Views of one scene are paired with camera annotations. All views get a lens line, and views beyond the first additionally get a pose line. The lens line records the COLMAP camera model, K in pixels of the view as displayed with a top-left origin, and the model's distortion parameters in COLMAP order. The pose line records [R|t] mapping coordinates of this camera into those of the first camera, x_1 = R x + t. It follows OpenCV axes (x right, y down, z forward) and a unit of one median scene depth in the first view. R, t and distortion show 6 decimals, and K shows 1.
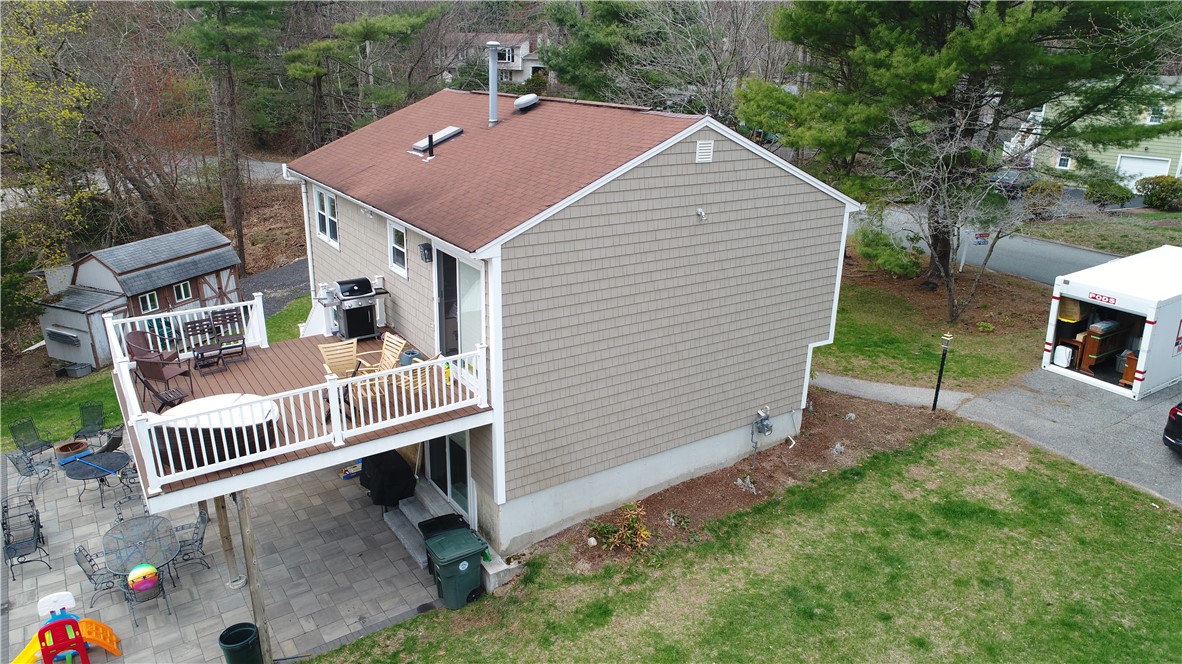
lens RADIAL K [[797.0, 0, 591.0], [0, 797.0, 332.0], [0, 0, 1]] dist [0.002478, -0.000730]
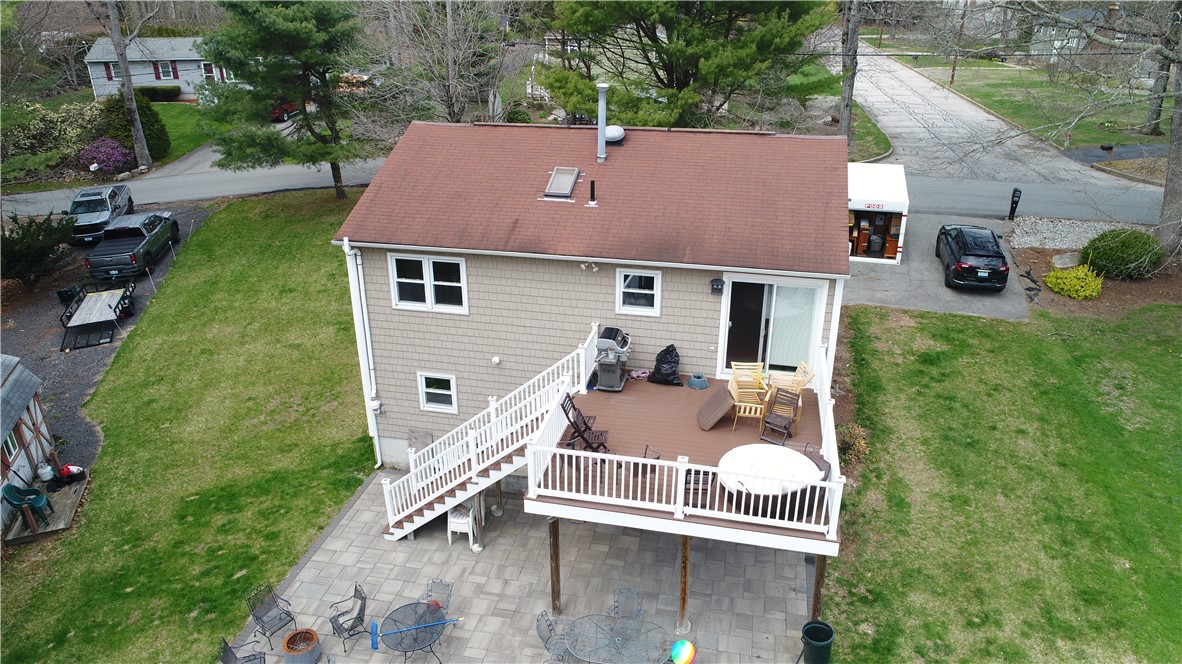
lens RADIAL K [[797.0, 0, 591.0], [0, 797.0, 332.0], [0, 0, 1]] dist [0.002478, -0.000730]
pose [[0.727218, -0.293574, 0.620458, -0.956771], [0.241350, 0.955564, 0.169255, -0.247122], [-0.642576, 0.026662, 0.765758, 0.215192]]
